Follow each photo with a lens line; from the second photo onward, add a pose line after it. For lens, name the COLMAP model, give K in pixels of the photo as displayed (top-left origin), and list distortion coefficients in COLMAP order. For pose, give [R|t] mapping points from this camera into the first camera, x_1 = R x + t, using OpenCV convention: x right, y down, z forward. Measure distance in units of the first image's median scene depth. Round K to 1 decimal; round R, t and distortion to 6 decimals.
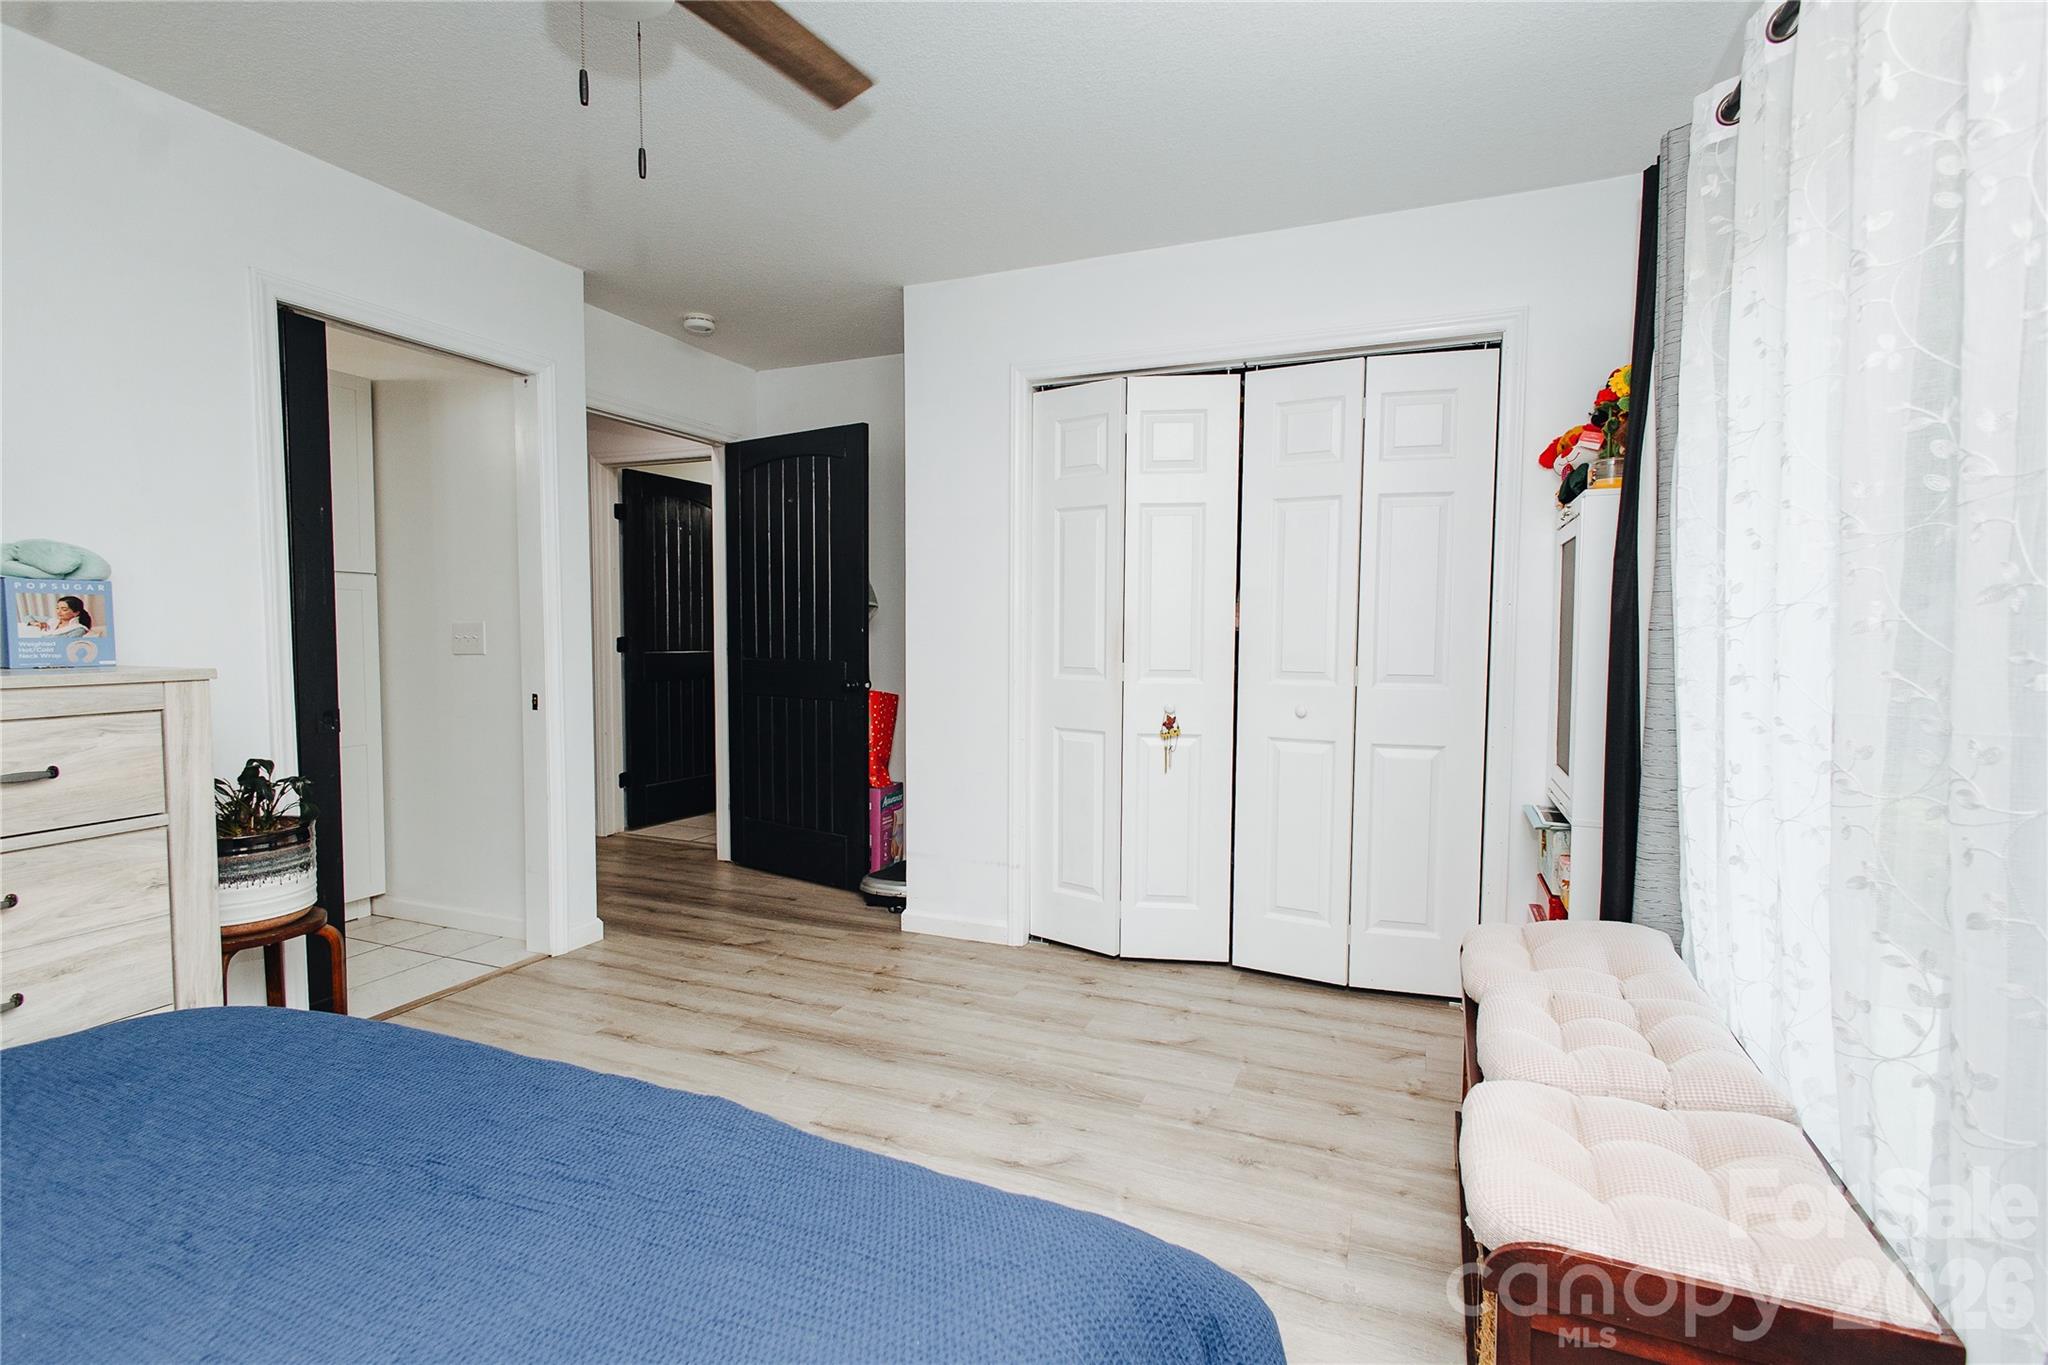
lens RADIAL K [[946.9, 0, 1024.0], [0, 946.9, 682.5], [0, 0, 1]] dist [0.010671, 0.001149]
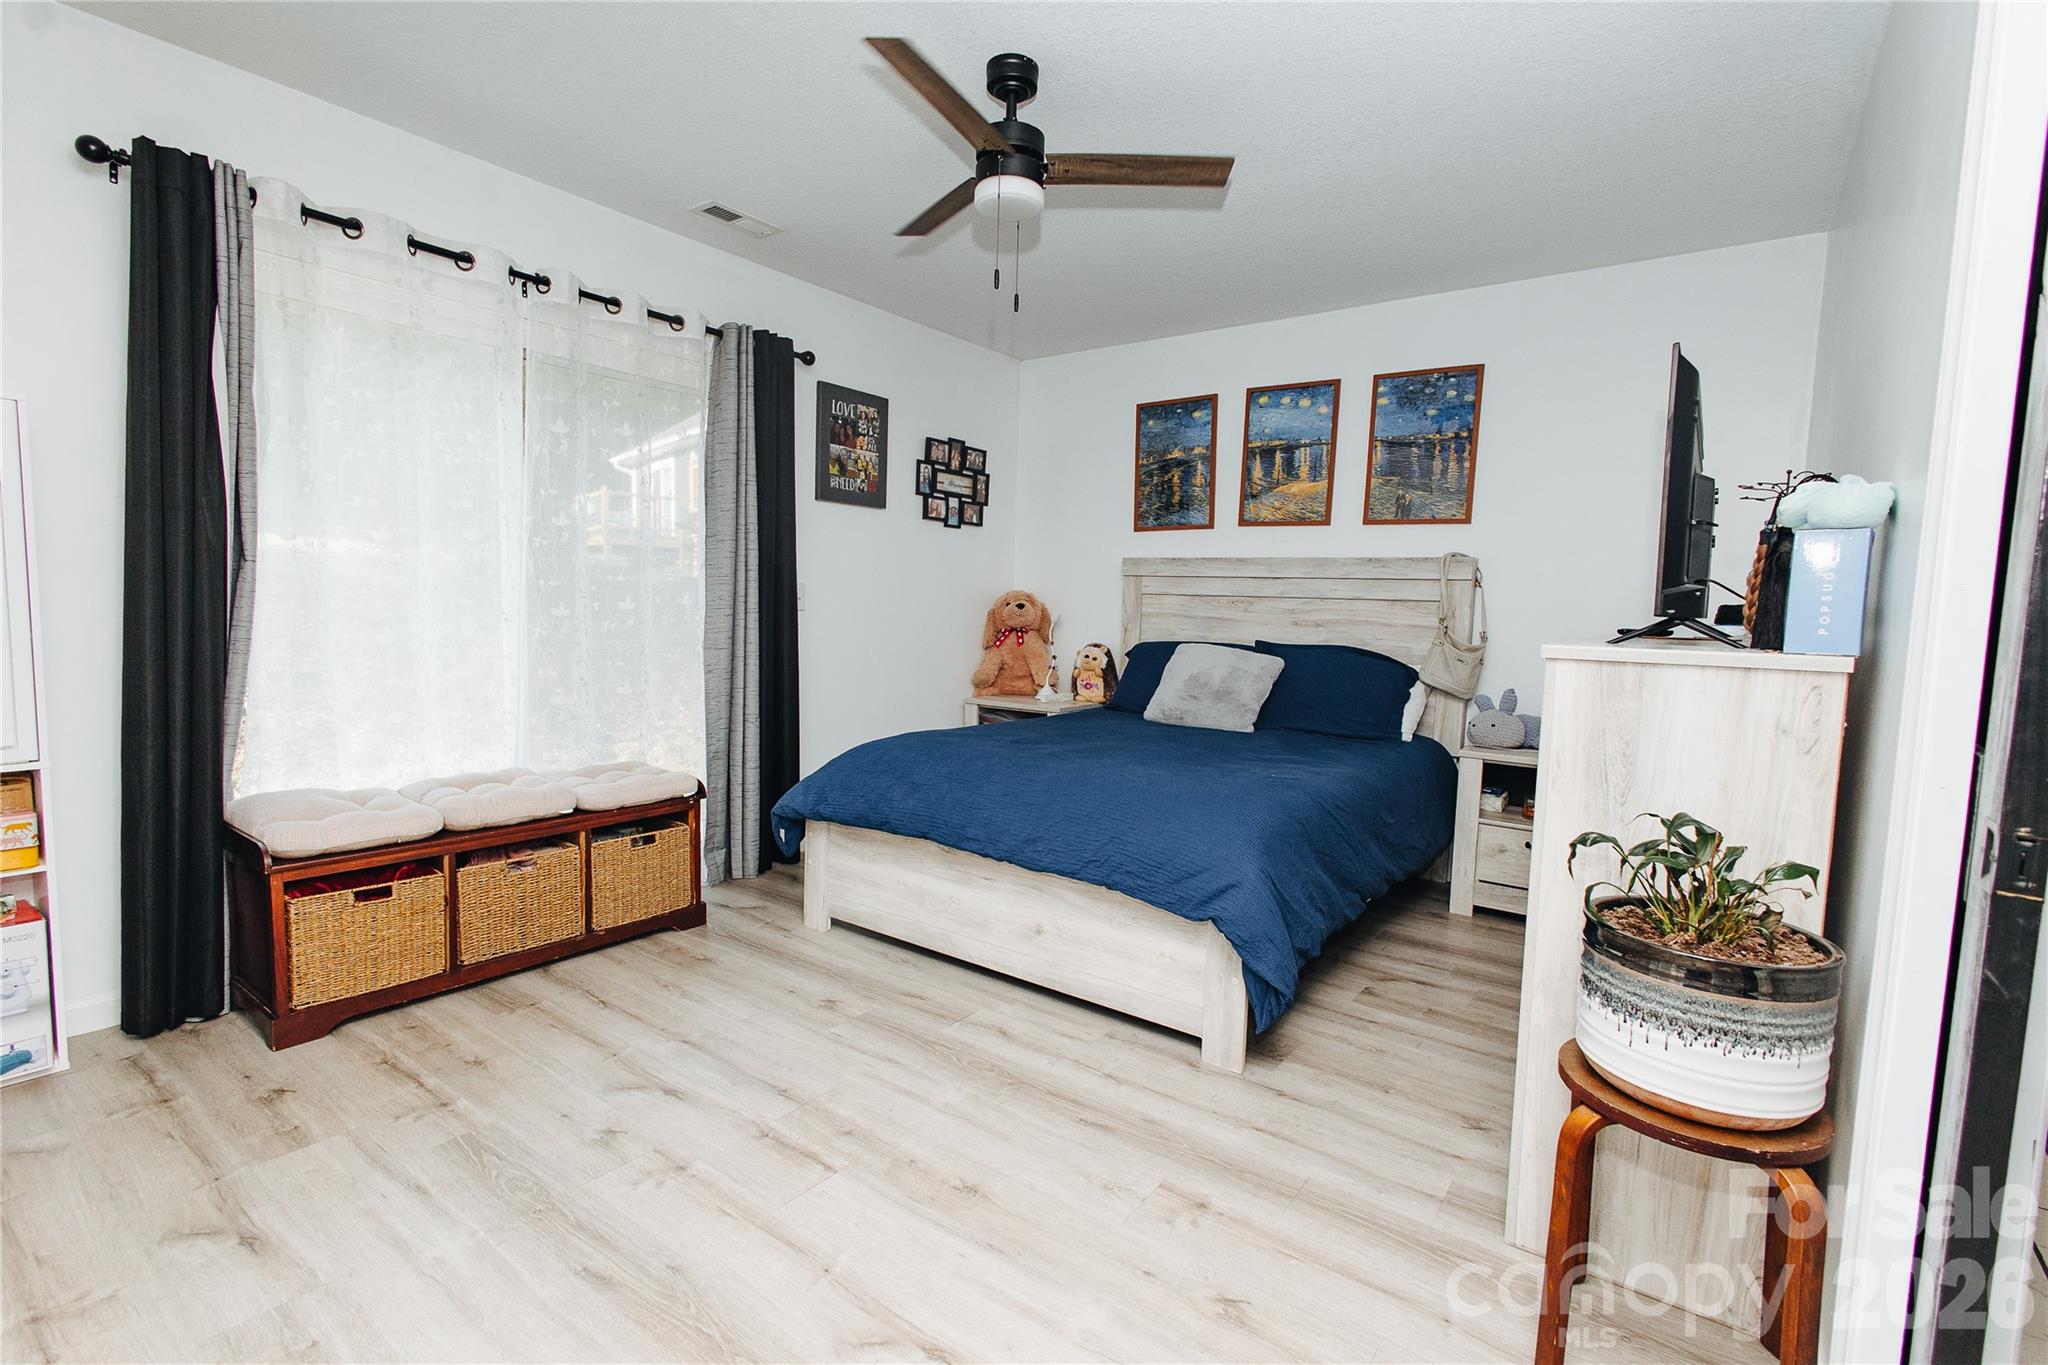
lens RADIAL K [[946.9, 0, 1024.0], [0, 946.9, 682.5], [0, 0, 1]] dist [0.010671, 0.001149]
pose [[-0.971725, -0.049496, 0.230870, -0.603512], [-0.017193, 0.990019, 0.139884, -0.085908], [-0.235490, 0.131959, -0.962877, 1.852238]]
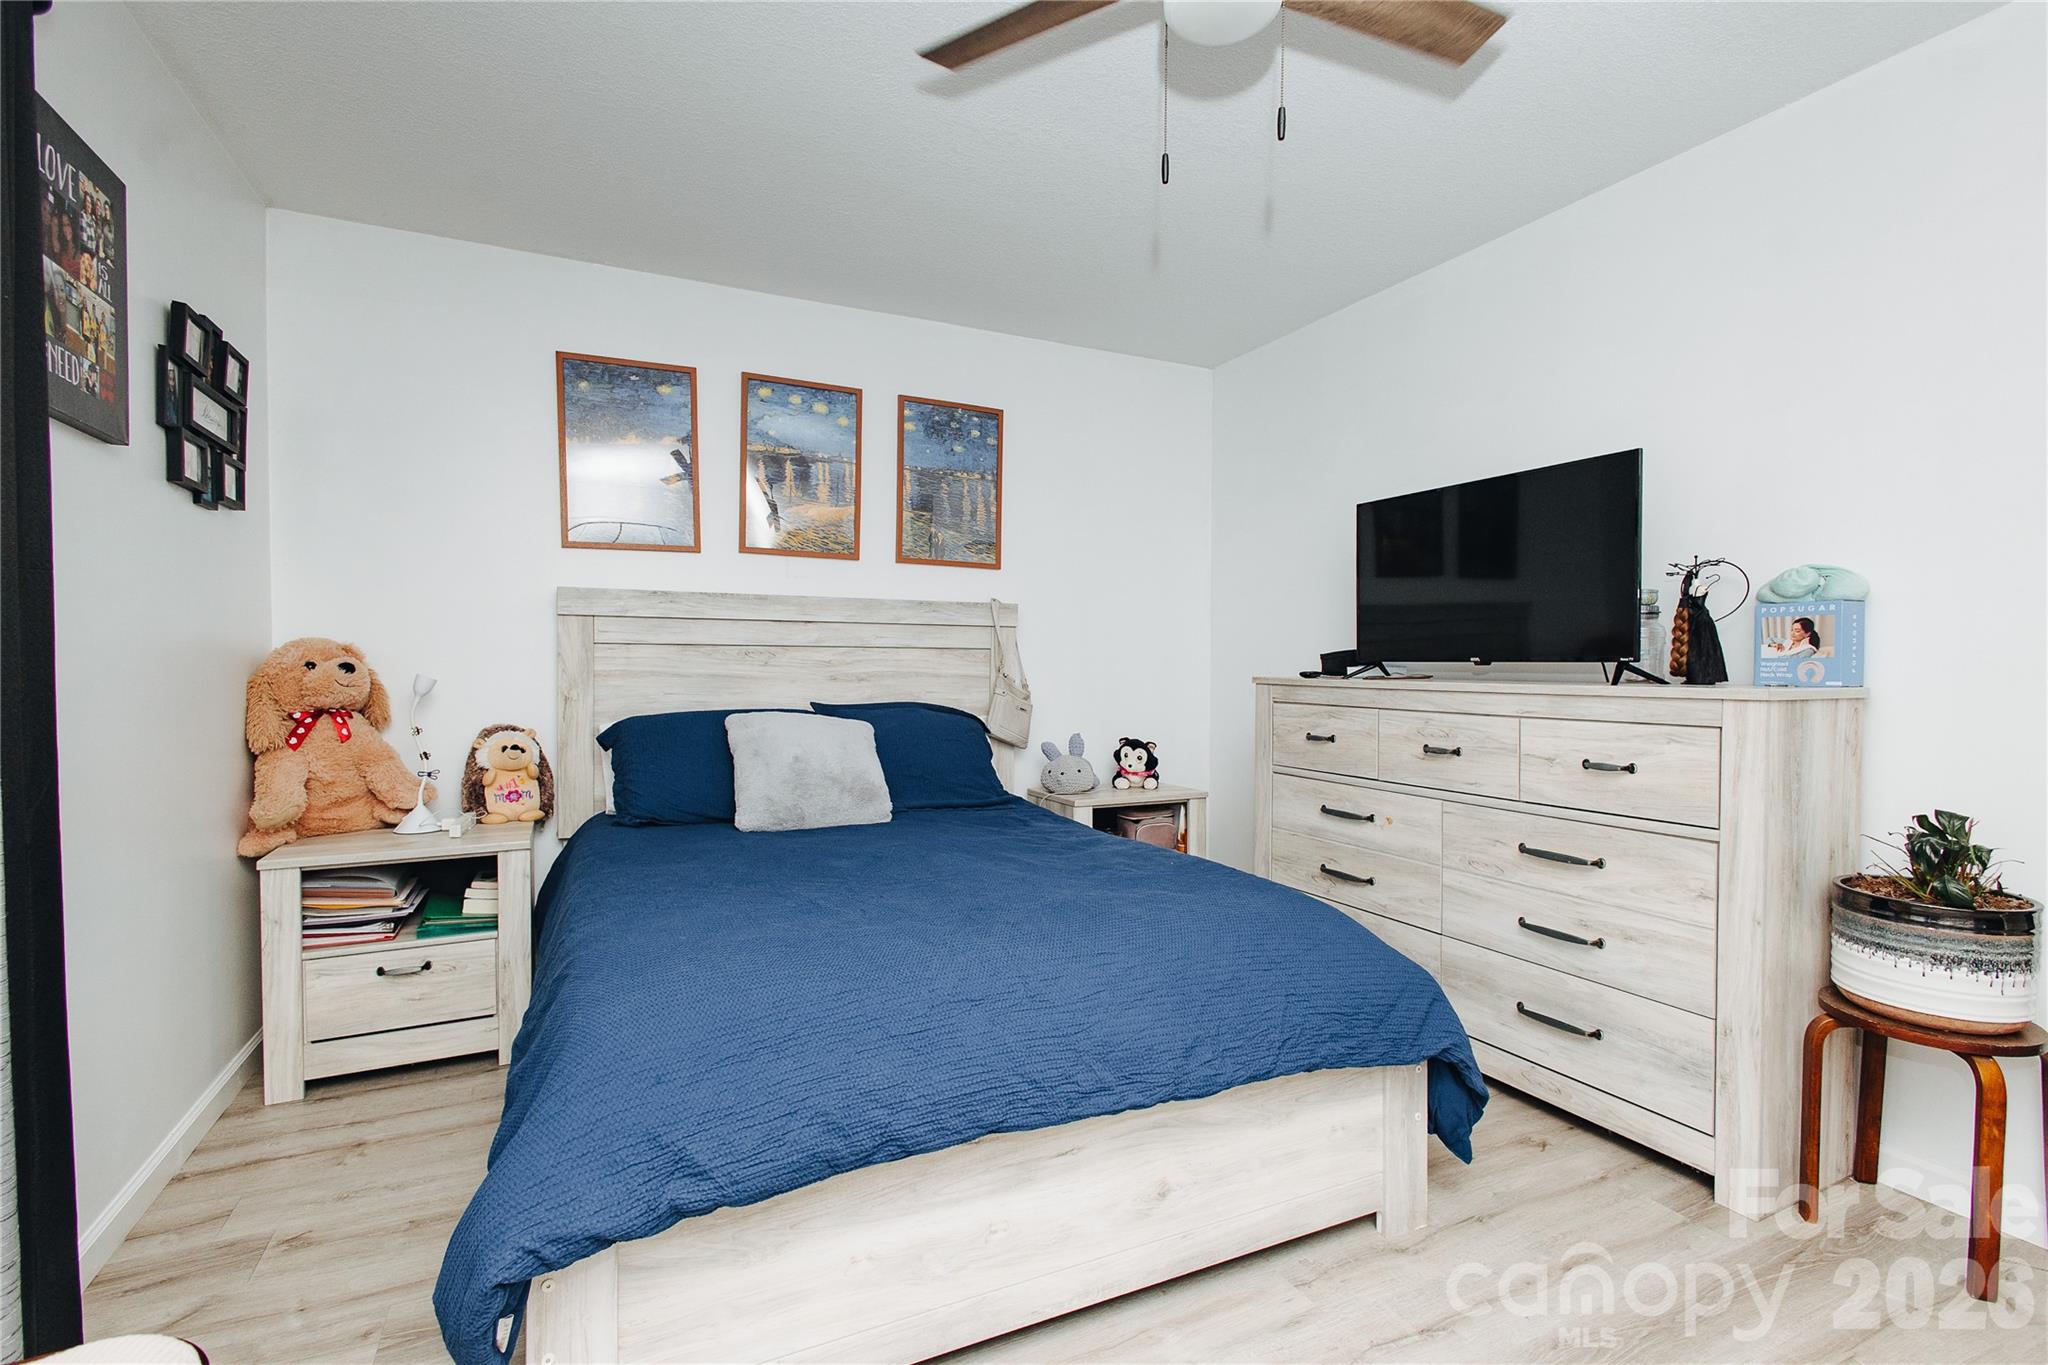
lens RADIAL K [[946.9, 0, 1024.0], [0, 946.9, 682.5], [0, 0, 1]] dist [0.010671, 0.001149]
pose [[-0.663173, 0.011540, -0.748377, 0.328890], [-0.047898, 0.997177, 0.057822, -0.039945], [0.746932, 0.074192, -0.660748, 1.059420]]
